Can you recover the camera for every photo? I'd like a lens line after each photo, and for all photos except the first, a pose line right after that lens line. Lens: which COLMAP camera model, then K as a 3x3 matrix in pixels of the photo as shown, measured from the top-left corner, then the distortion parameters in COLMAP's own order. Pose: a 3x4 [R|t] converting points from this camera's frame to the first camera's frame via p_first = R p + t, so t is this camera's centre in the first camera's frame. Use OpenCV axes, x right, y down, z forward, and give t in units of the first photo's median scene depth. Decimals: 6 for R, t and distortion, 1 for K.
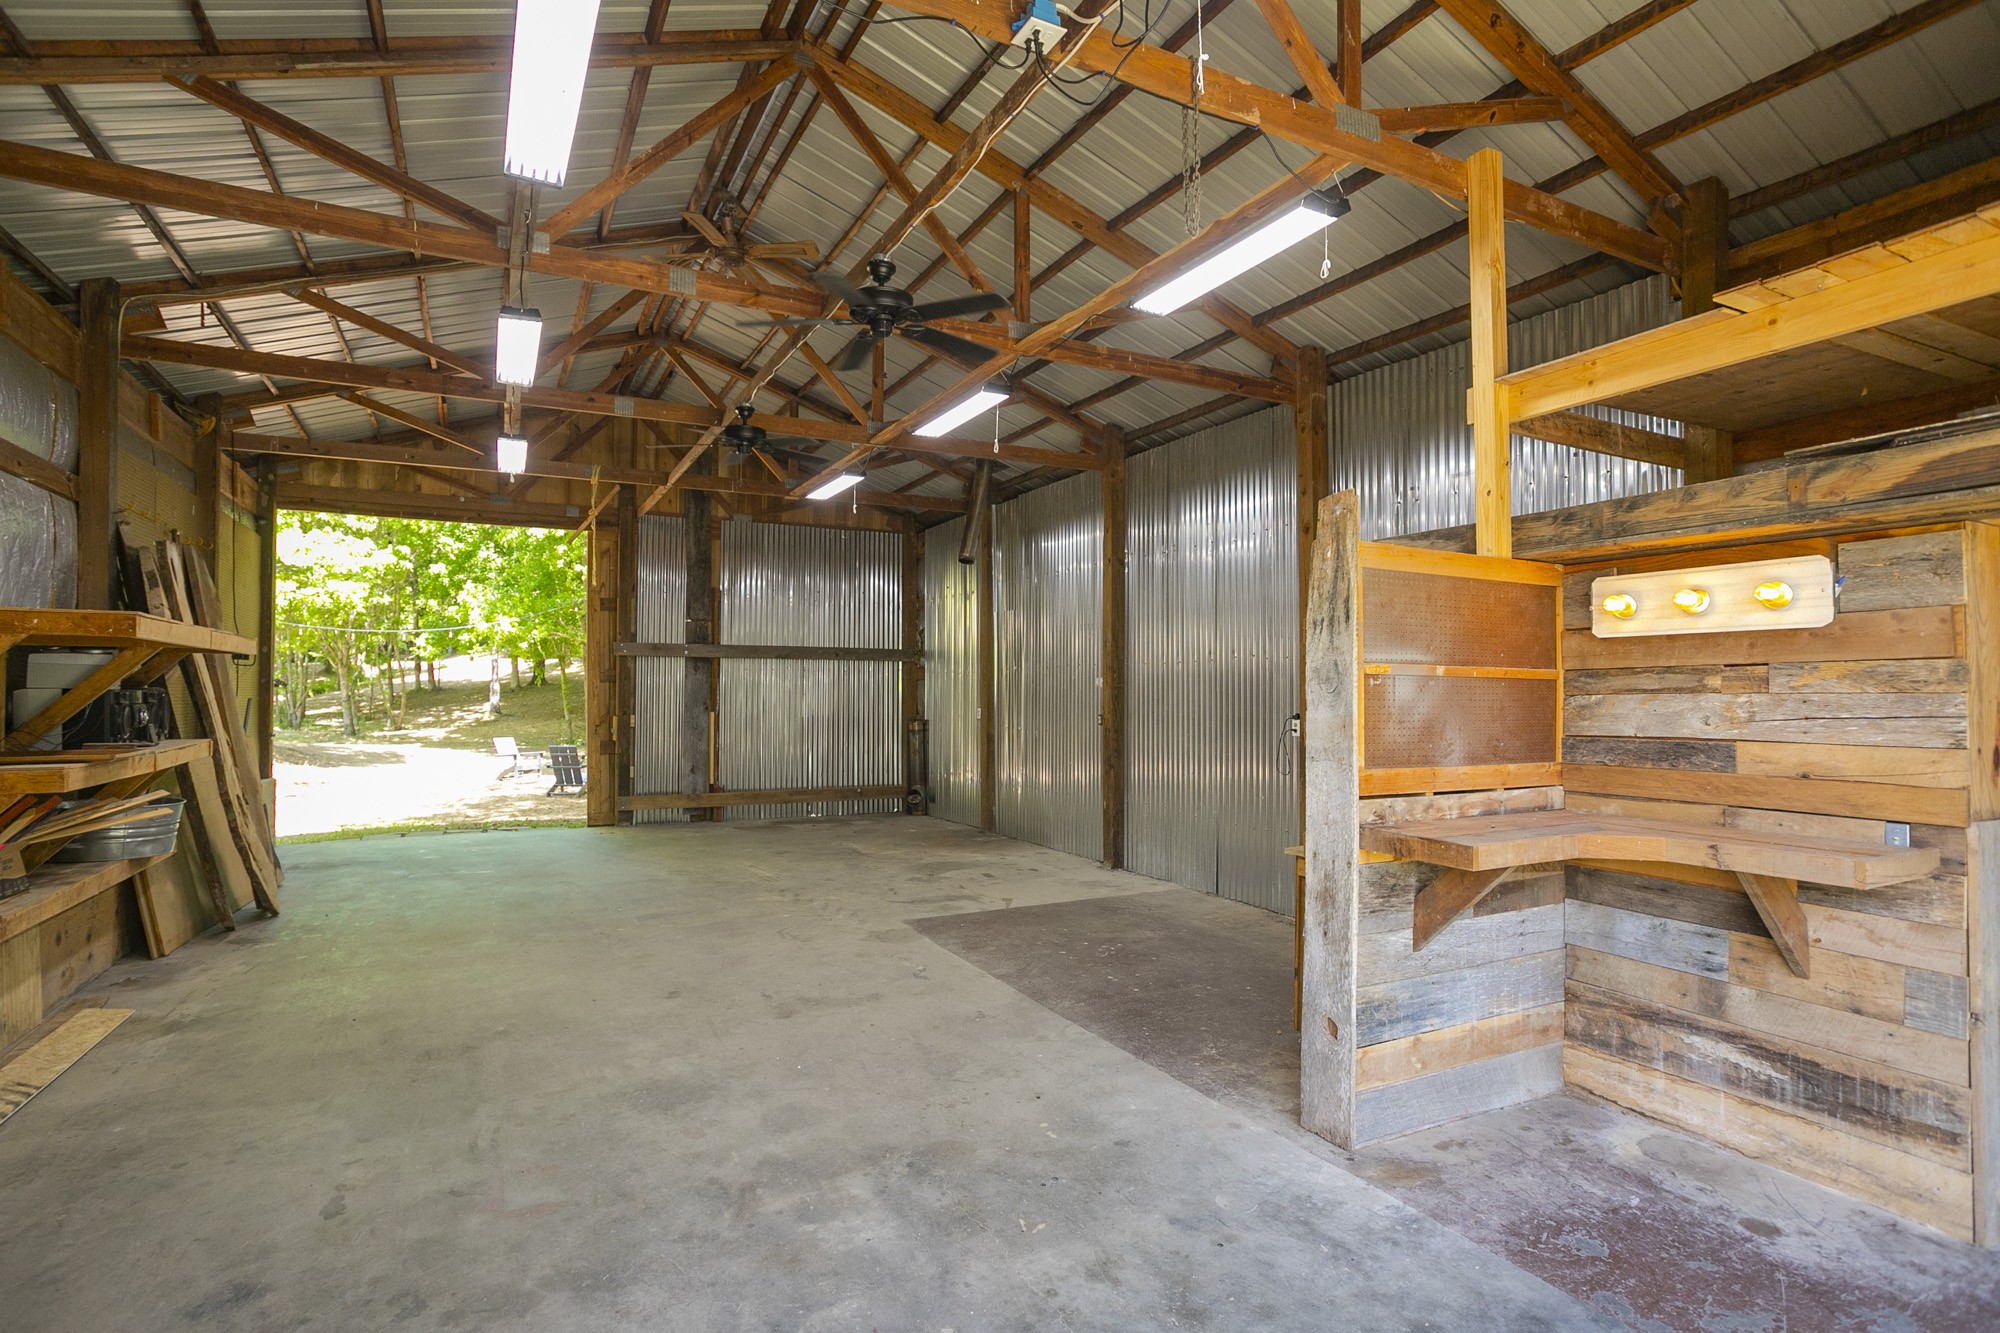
lens RADIAL K [[990.0, 0, 997.5], [0, 990.0, 672.2], [0, 0, 1]] dist [-0.032724, 0.017687]
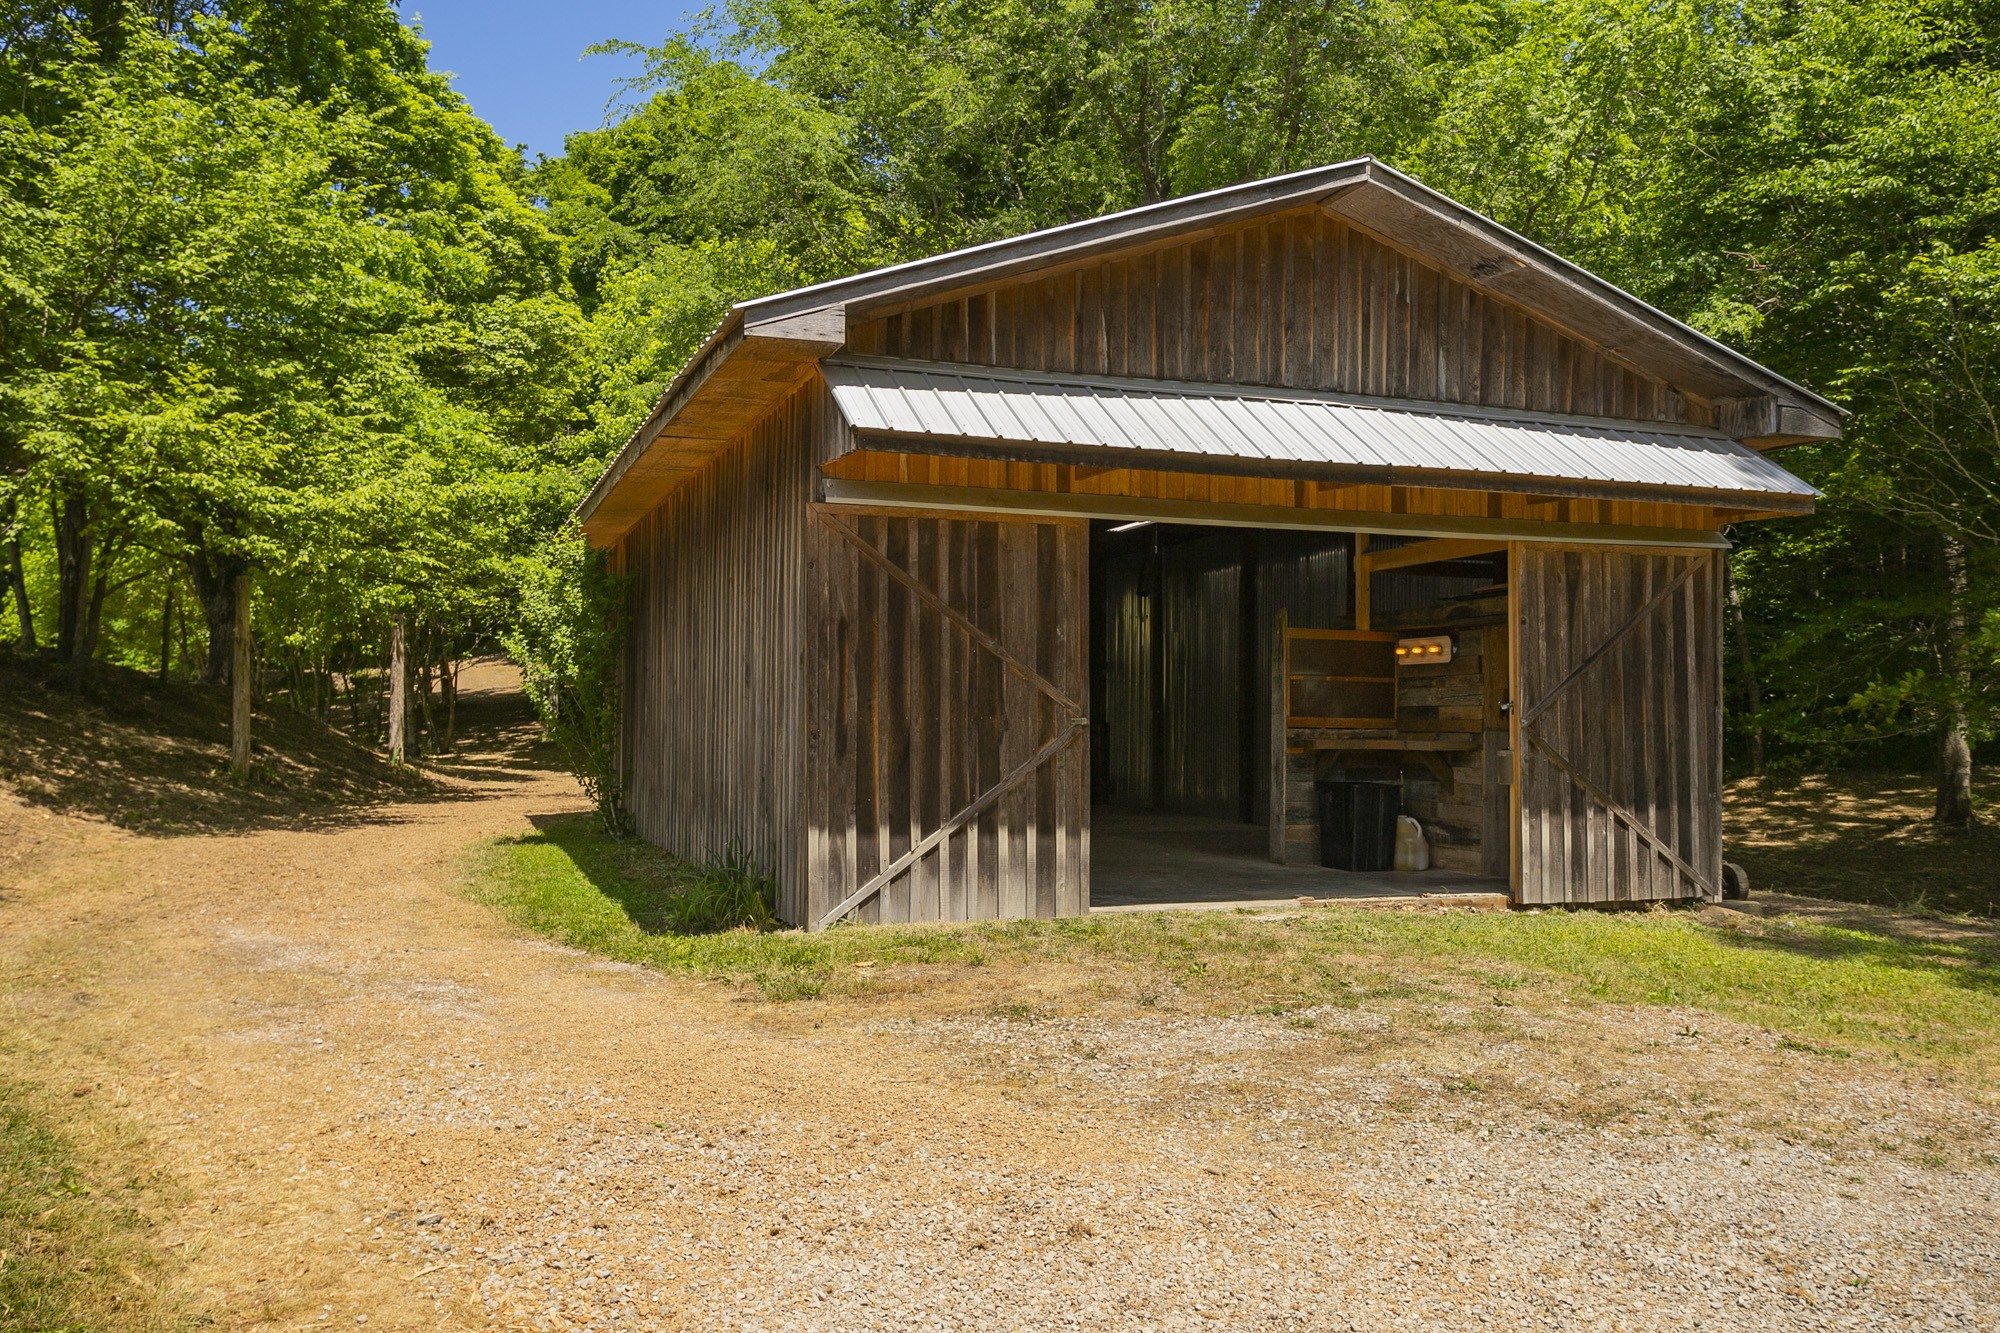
lens RADIAL K [[1564.3, 0, 1017.5], [0, 1564.3, 668.0], [0, 0, 1]] dist [-0.001703, -0.001536]
pose [[0.993287, -0.001234, -0.115669, 0.091672], [0.000043, 0.999947, -0.010296, 0.008591], [0.115675, 0.010222, 0.993234, -2.074270]]
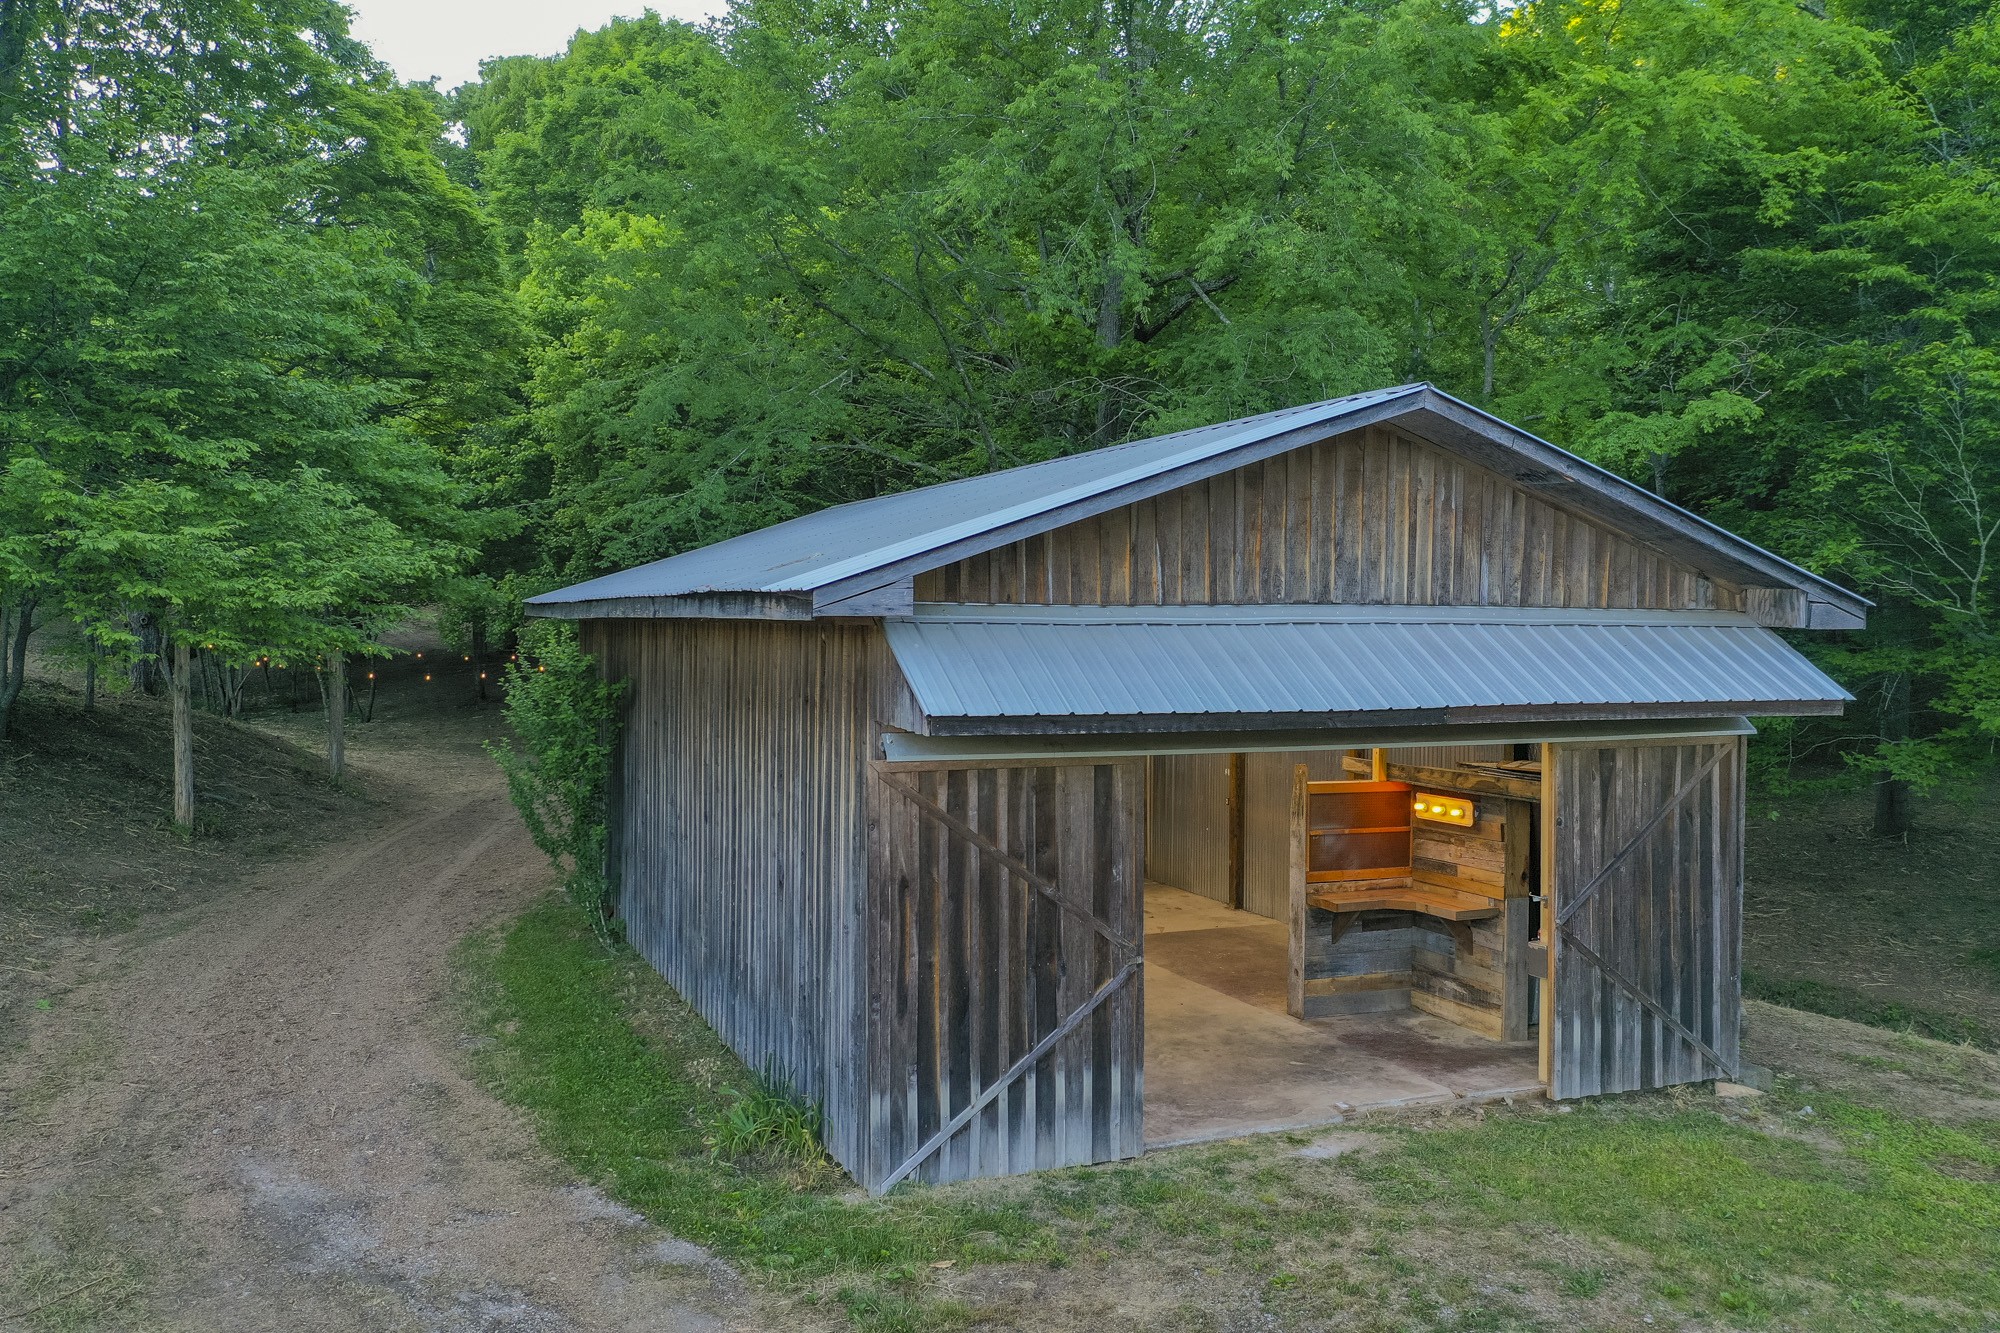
lens RADIAL K [[1564.3, 0, 1009.2], [0, 1564.3, 644.4], [0, 0, 1]] dist [-0.001703, -0.001536]
pose [[0.997596, 0.004342, -0.069161, -0.086412], [-0.002192, 0.999513, 0.031129, -0.412386], [0.069263, -0.030902, 0.997120, -2.059192]]
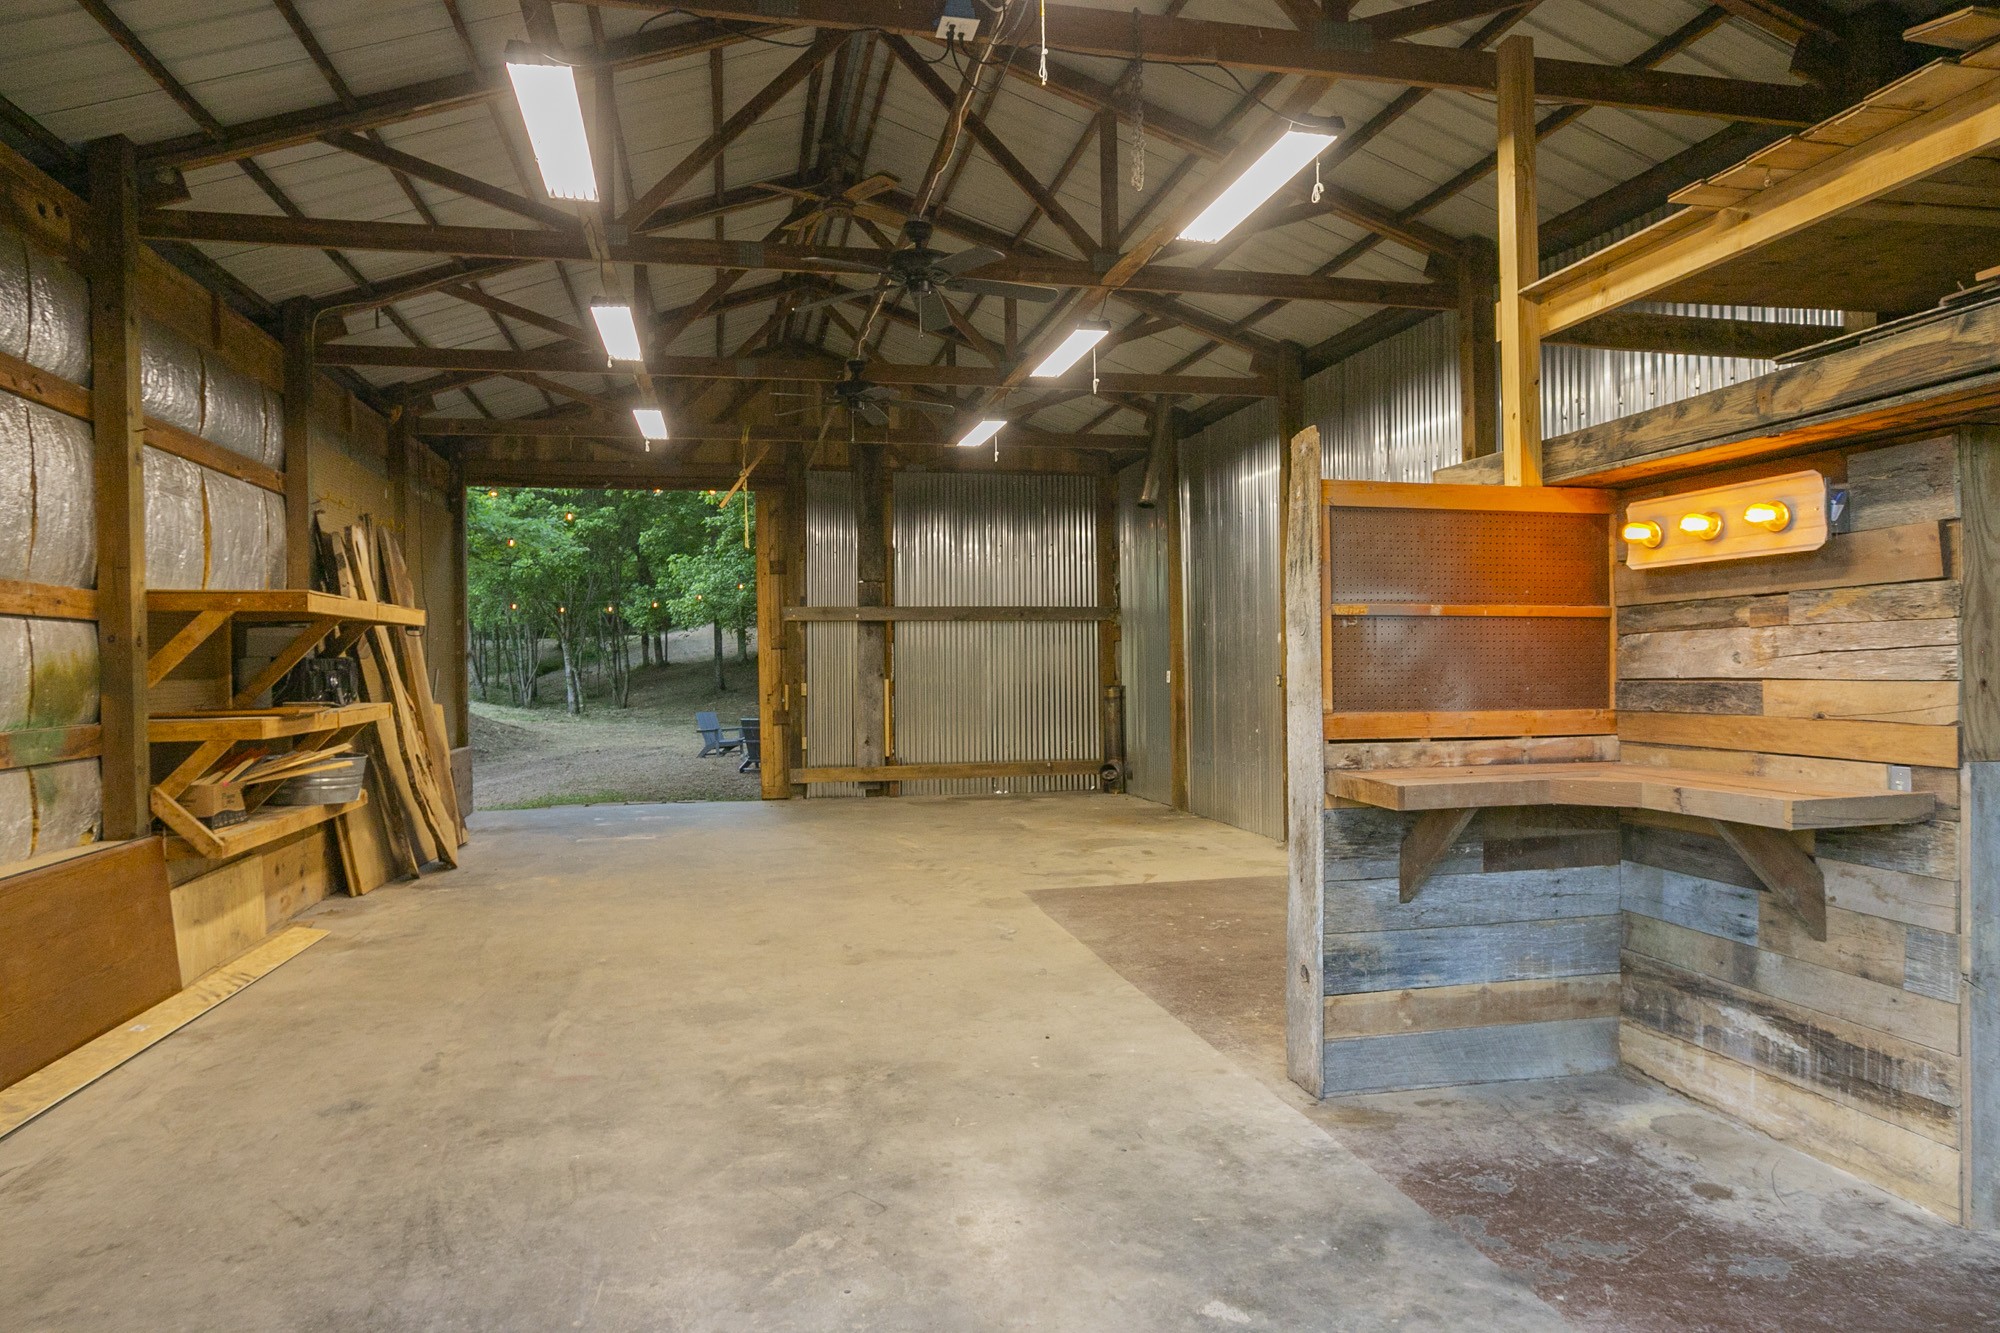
lens RADIAL K [[1199.2, 0, 996.0], [0, 1199.2, 657.6], [0, 0, 1]] dist [-0.025619, 0.013532]
pose [[0.966954, -0.015980, -0.254450, 0.232551], [0.020373, 0.999685, 0.014638, 0.013027], [0.254136, -0.019339, 0.966975, -0.154329]]
